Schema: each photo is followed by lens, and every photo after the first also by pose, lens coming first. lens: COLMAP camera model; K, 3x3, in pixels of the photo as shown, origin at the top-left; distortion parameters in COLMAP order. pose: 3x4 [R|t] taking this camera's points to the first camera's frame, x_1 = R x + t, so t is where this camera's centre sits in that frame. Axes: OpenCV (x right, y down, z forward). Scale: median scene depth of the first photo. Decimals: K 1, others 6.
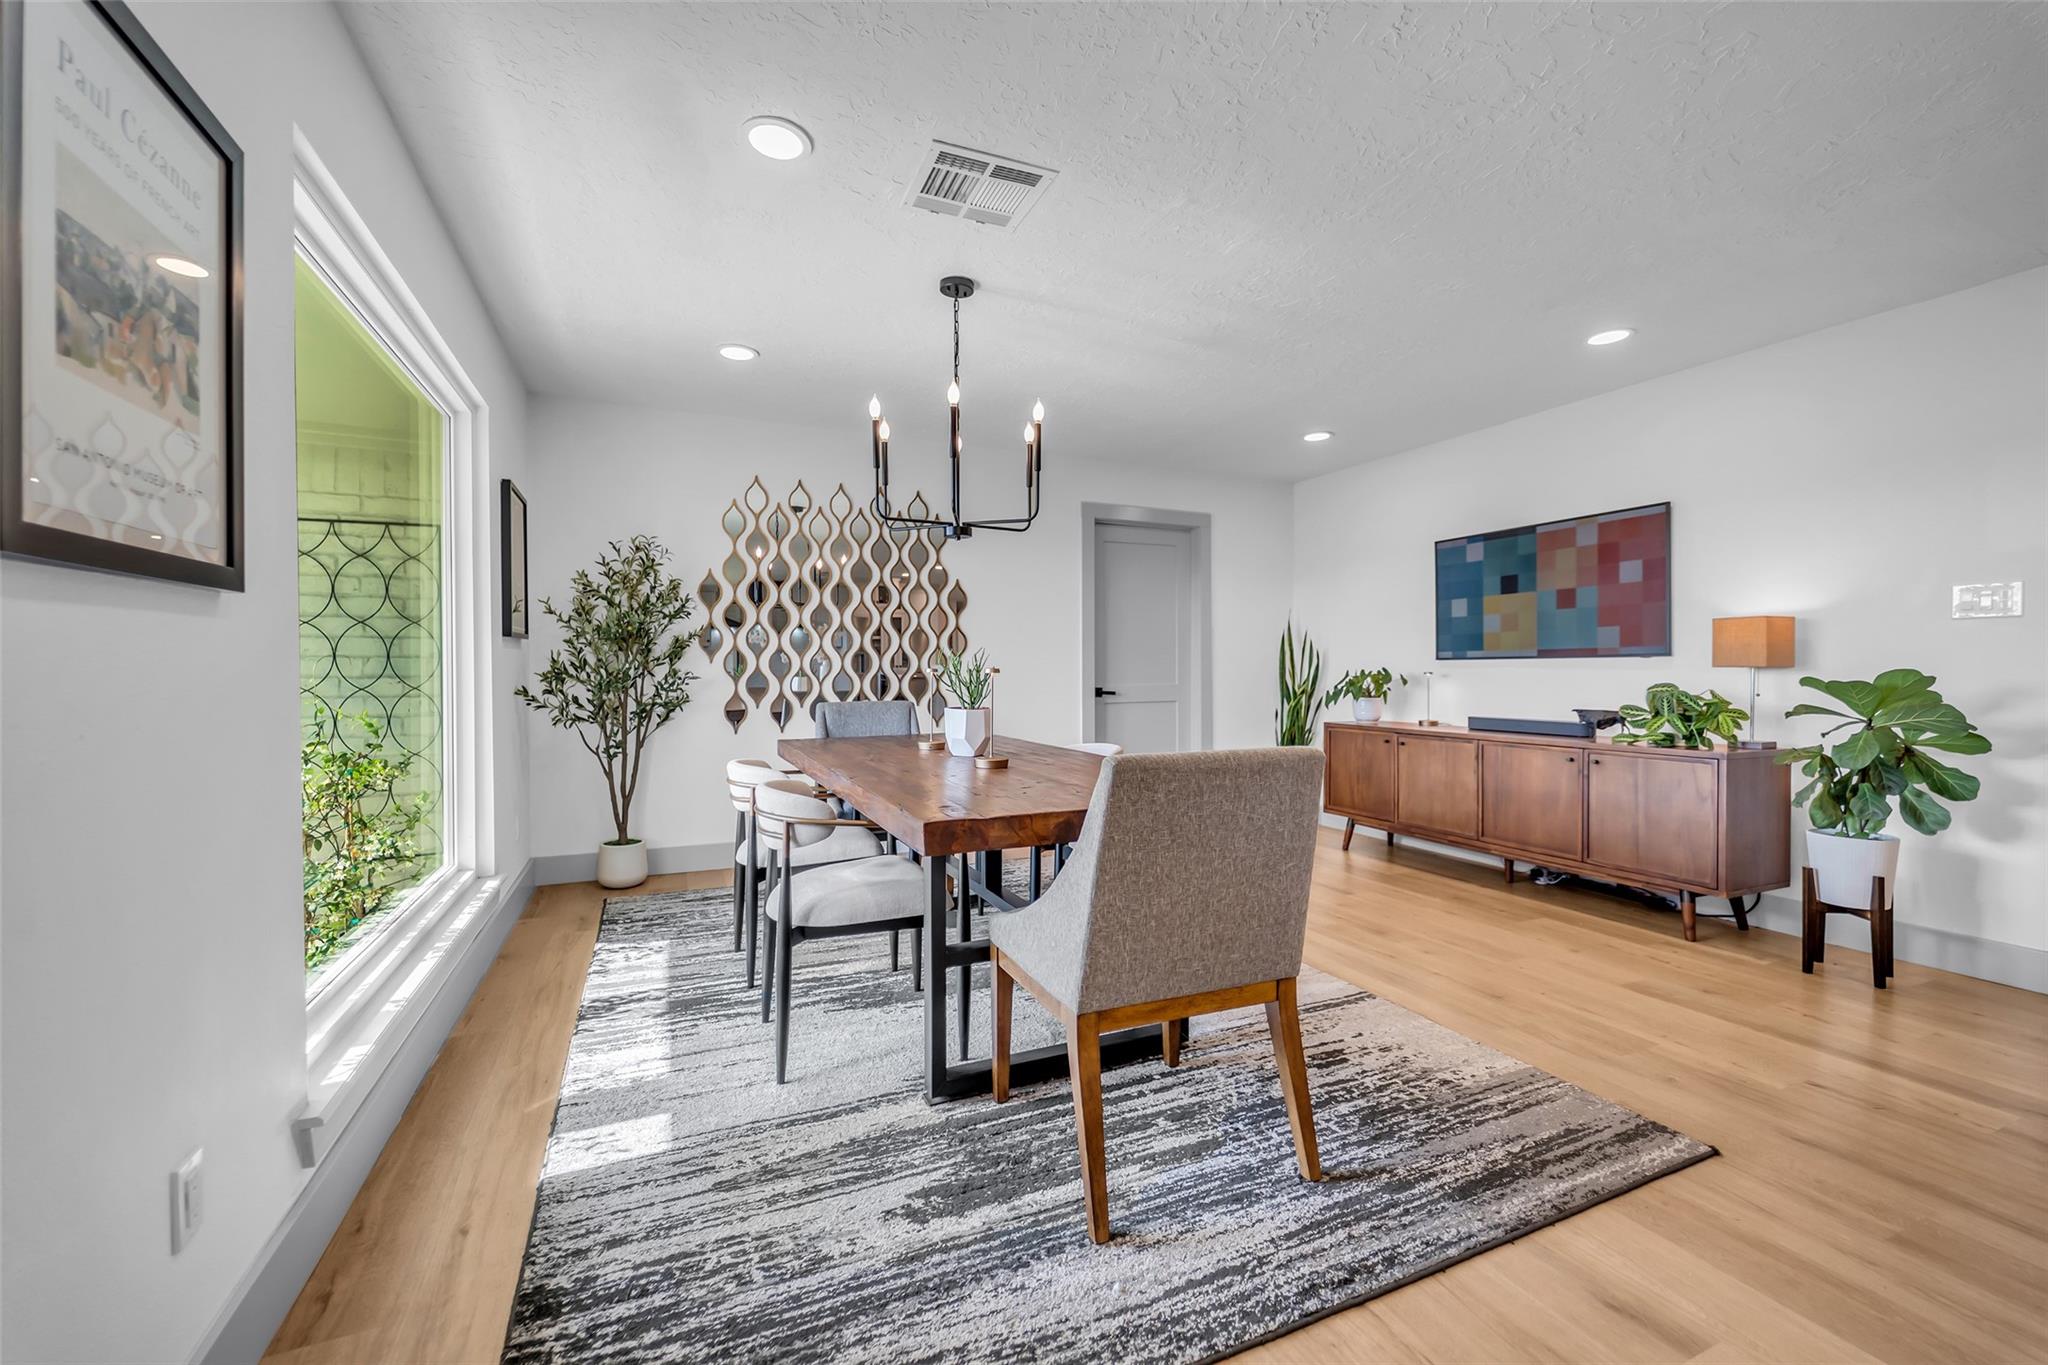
lens RADIAL K [[821.1, 0, 1024.0], [0, 821.1, 682.5], [0, 0, 1]] dist [0.001488, -0.000285]
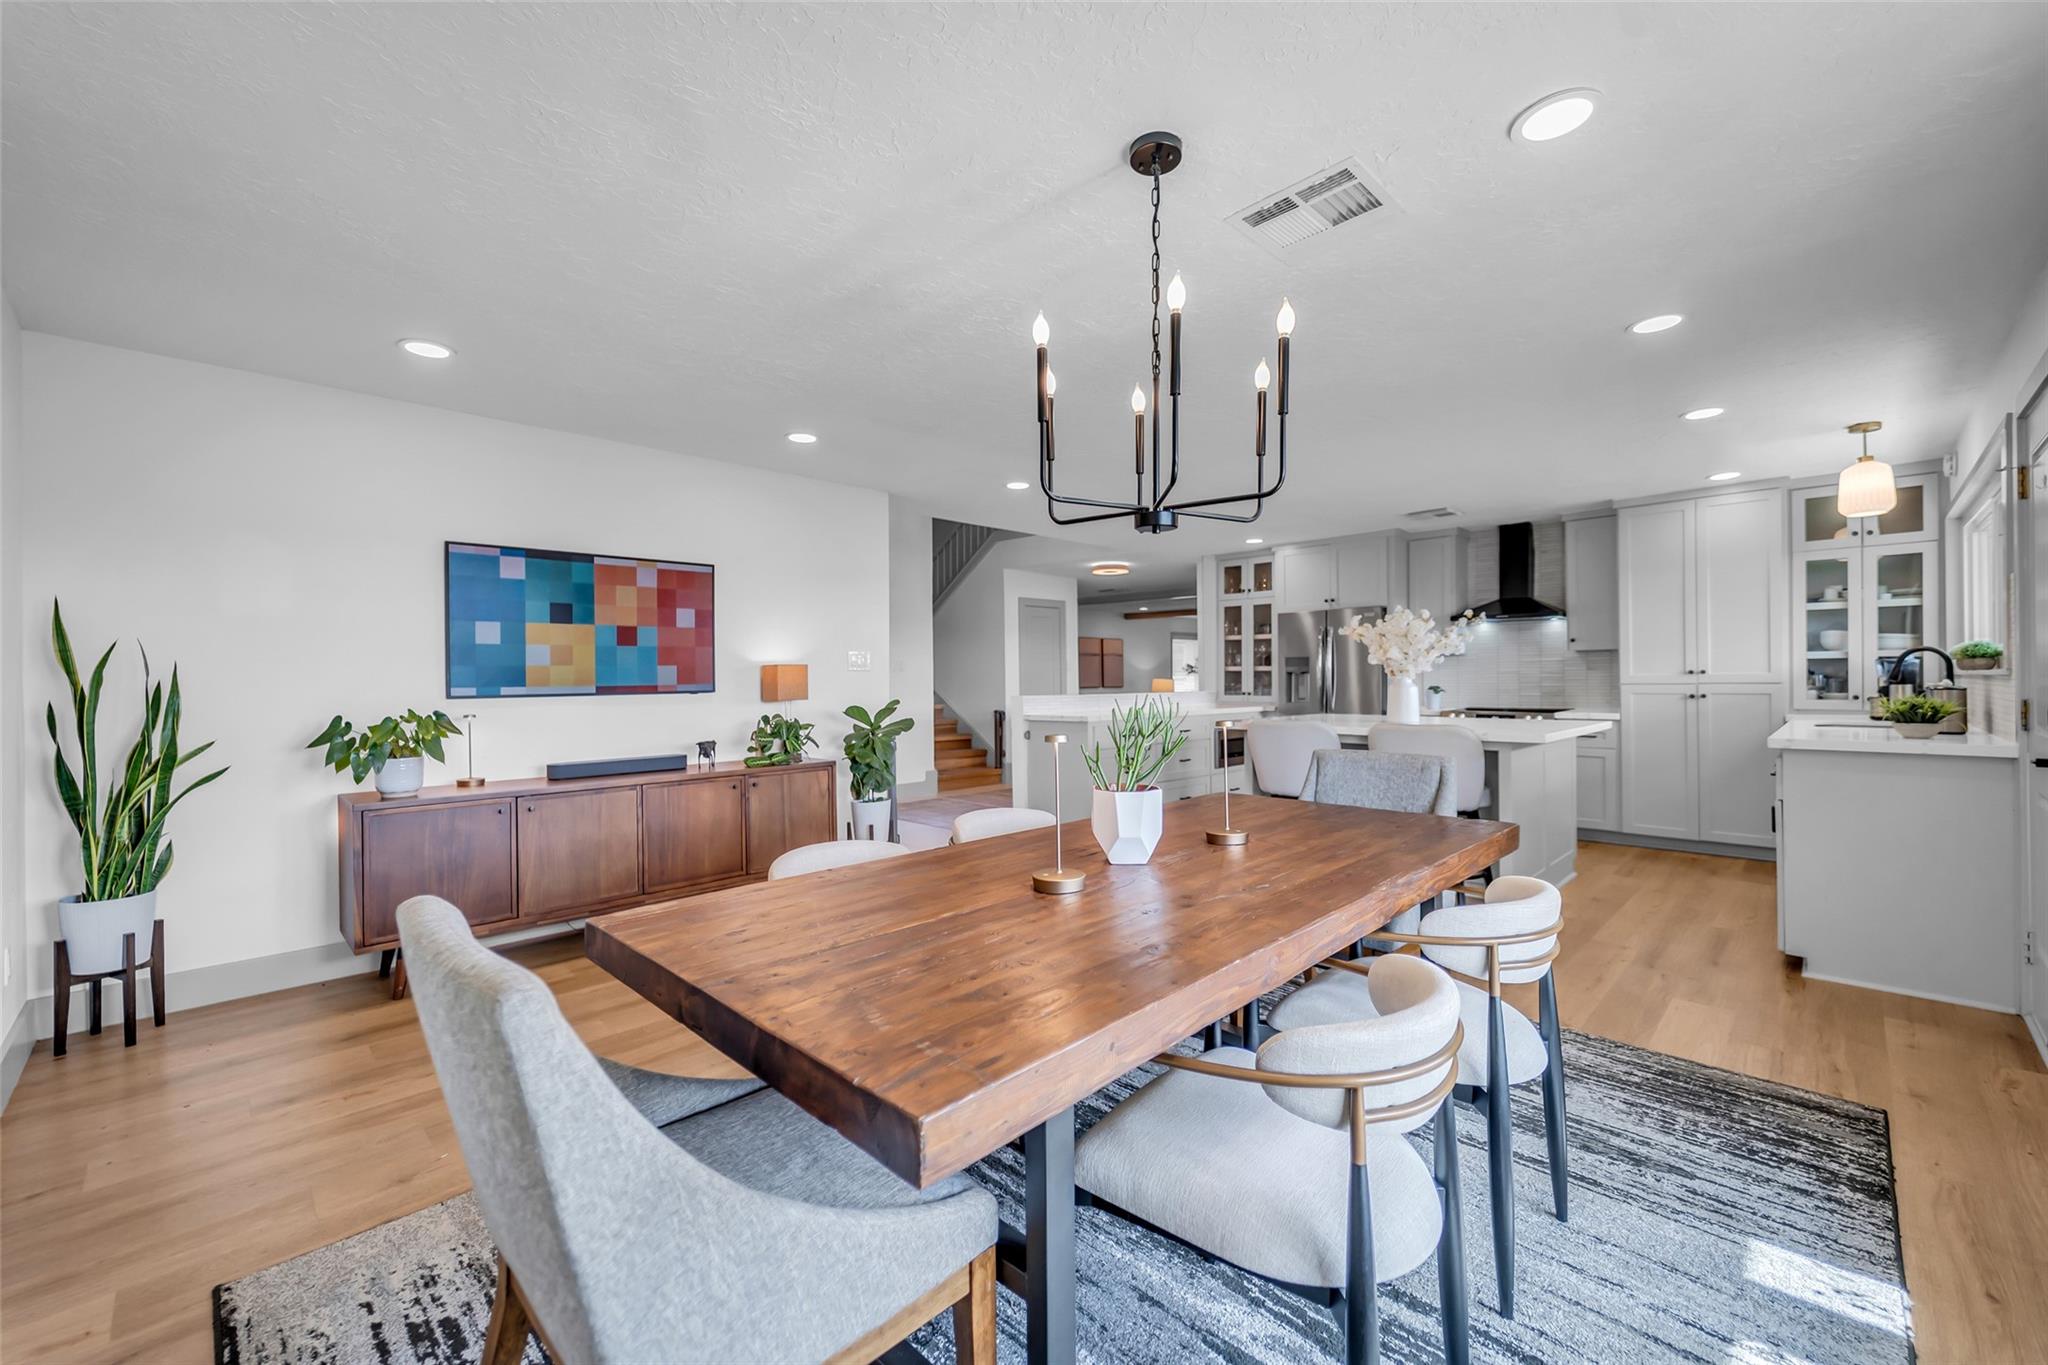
lens RADIAL K [[822.2, 0, 1009.1], [0, 822.2, 681.5], [0, 0, 1]] dist [-0.000319, -0.000513]
pose [[-0.354197, 0.001162, 0.935170, -0.489945], [0.025823, 0.999630, 0.008539, -0.046495], [-0.934814, 0.027173, -0.354096, 1.005828]]
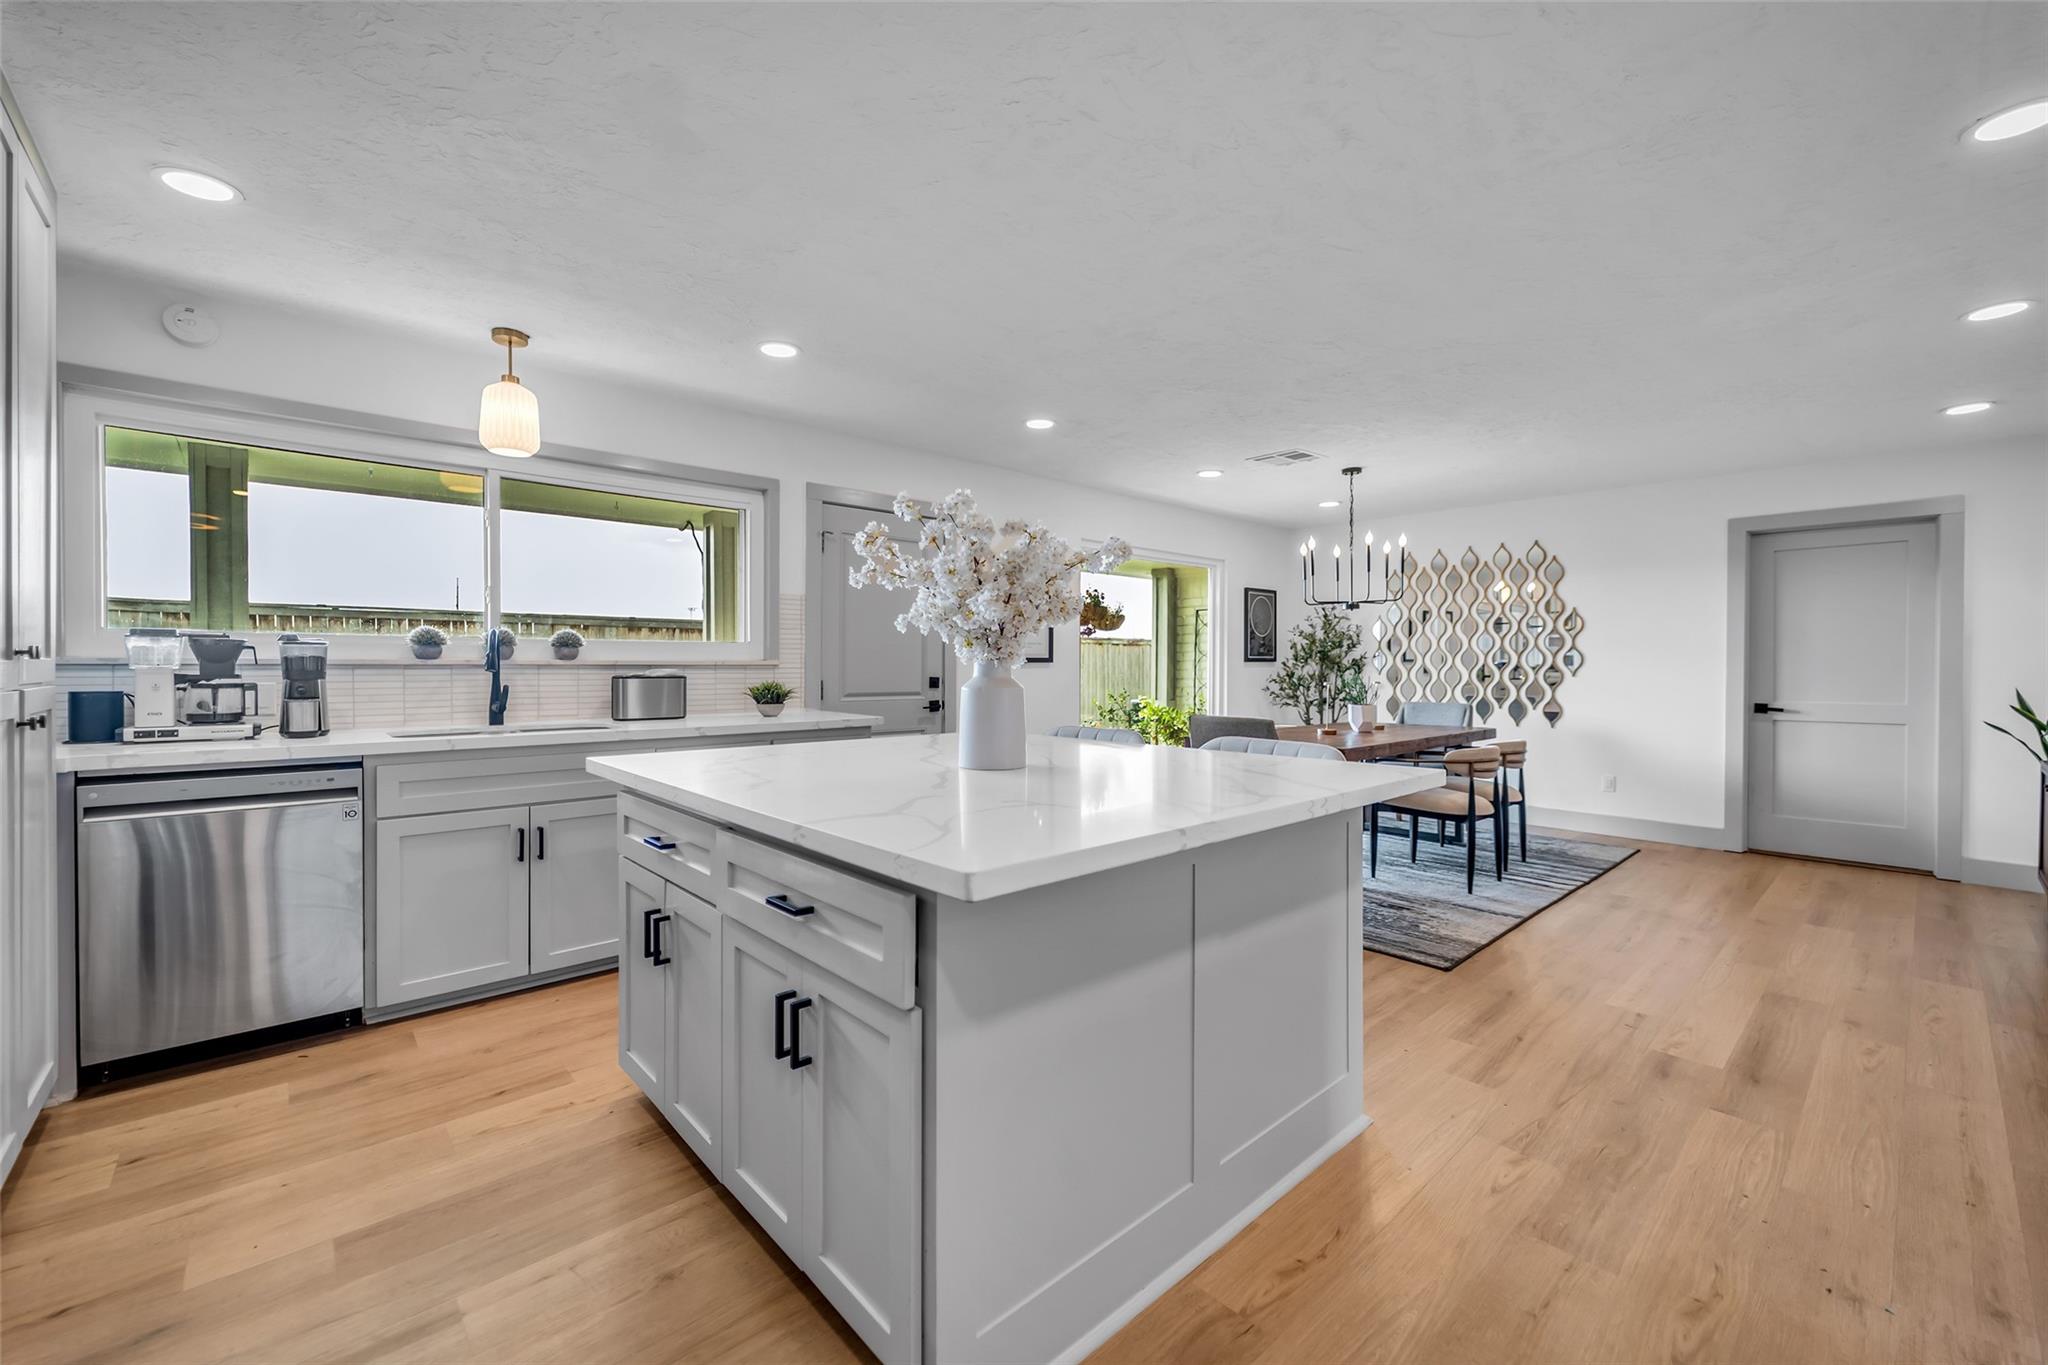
lens RADIAL K [[829.4, 0, 1017.4], [0, 829.4, 668.3], [0, 0, 1]] dist [0.002930, -0.000640]
pose [[0.317718, 0.004570, -0.948174, 1.056272], [-0.020492, 0.999788, -0.002048, -0.021675], [0.947964, 0.020081, 0.317745, -0.204208]]
